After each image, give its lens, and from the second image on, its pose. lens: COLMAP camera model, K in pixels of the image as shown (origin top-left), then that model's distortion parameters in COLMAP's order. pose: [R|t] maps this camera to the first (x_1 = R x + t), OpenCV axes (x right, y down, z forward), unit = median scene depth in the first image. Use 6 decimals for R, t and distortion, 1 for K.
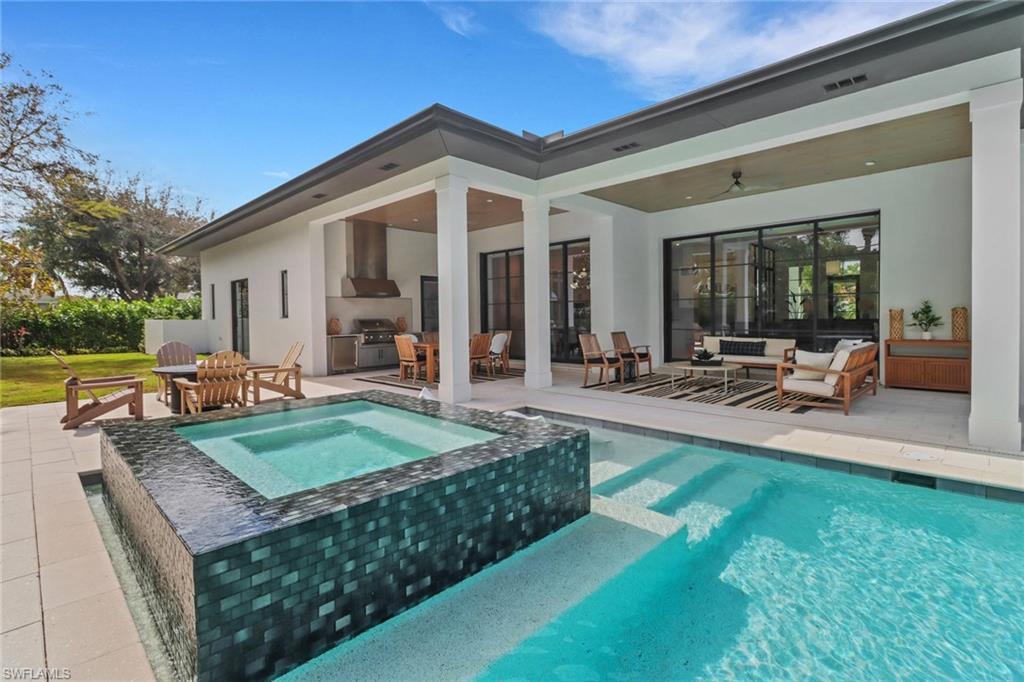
lens RADIAL K [[481.2, 0, 509.2], [0, 481.2, 319.8], [0, 0, 1]] dist [0.011929, -0.015429]
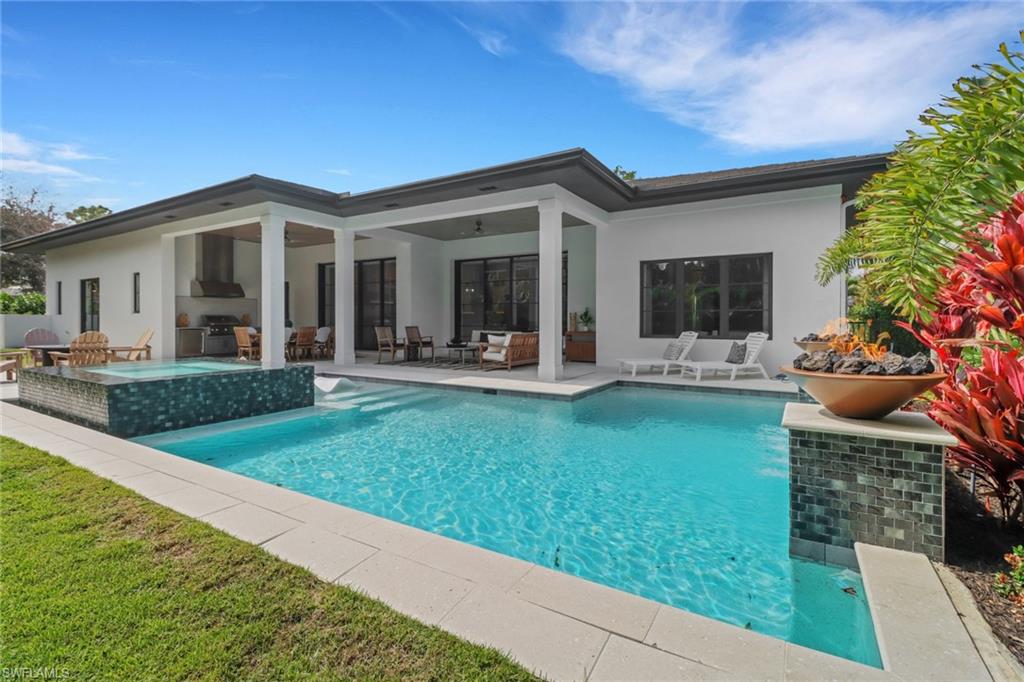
lens RADIAL K [[481.2, 0, 509.2], [0, 481.2, 319.8], [0, 0, 1]] dist [0.011929, -0.015429]
pose [[0.973475, 0.014240, 0.228351, 0.258916], [-0.011673, 0.999853, -0.012586, 0.028773], [-0.228497, 0.009586, 0.973497, -0.600619]]
